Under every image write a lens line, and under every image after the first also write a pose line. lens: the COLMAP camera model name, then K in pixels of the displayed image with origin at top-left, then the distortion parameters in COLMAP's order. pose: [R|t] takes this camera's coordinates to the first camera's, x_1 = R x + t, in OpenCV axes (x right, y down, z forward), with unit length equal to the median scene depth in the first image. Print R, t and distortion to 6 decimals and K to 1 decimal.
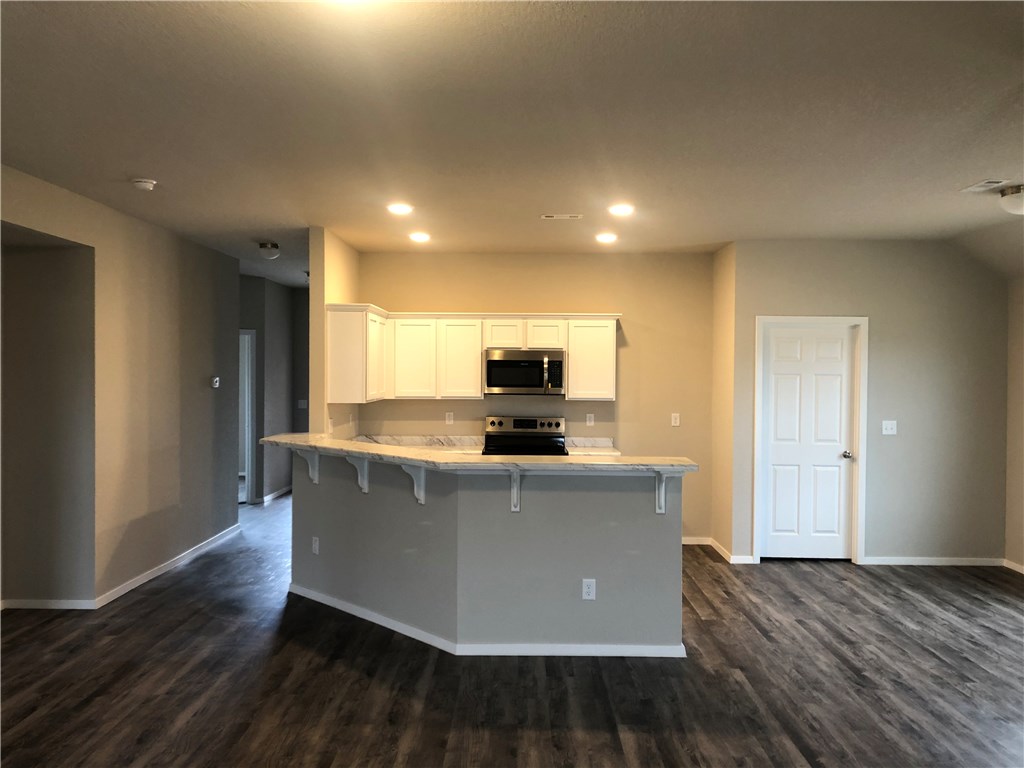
lens RADIAL K [[823.8, 0, 512.0], [0, 823.8, 384.0], [0, 0, 1]] dist [0.051726, -0.001833]
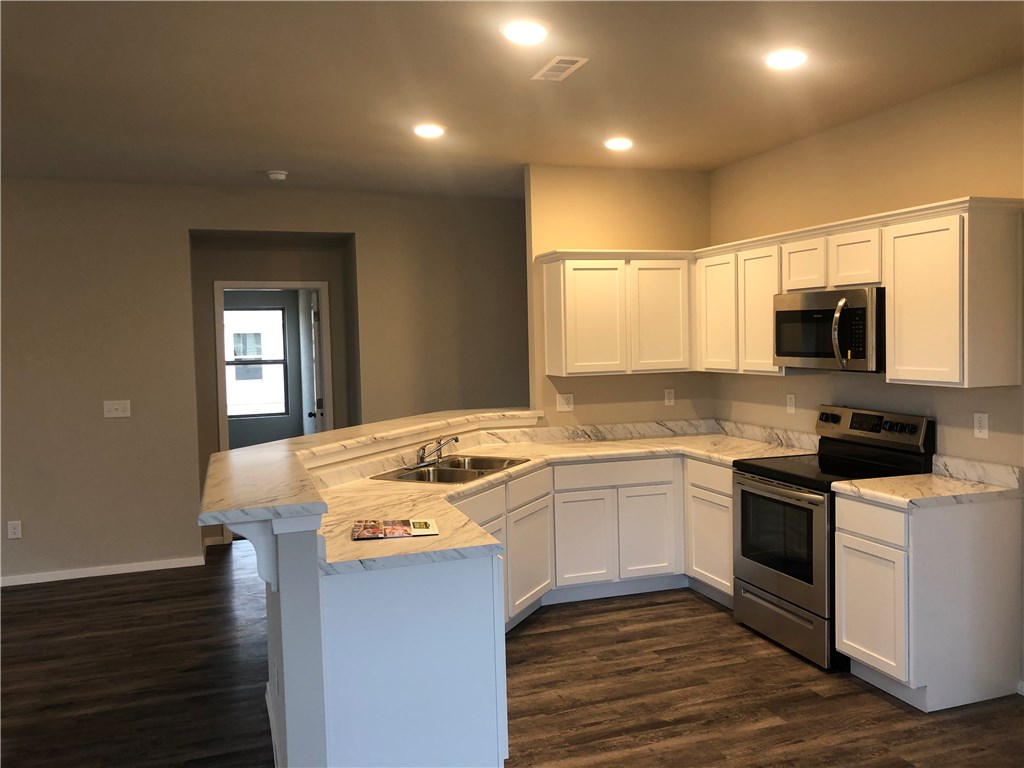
lens RADIAL K [[857.4, 0, 511.5], [0, 857.4, 364.5], [0, 0, 1]] dist [0.064209, -0.000220]
pose [[0.321540, 0.019423, -0.946697, 0.580576], [0.010390, 0.999657, 0.024039, -0.008364], [0.946839, -0.017566, 0.321228, 0.695228]]
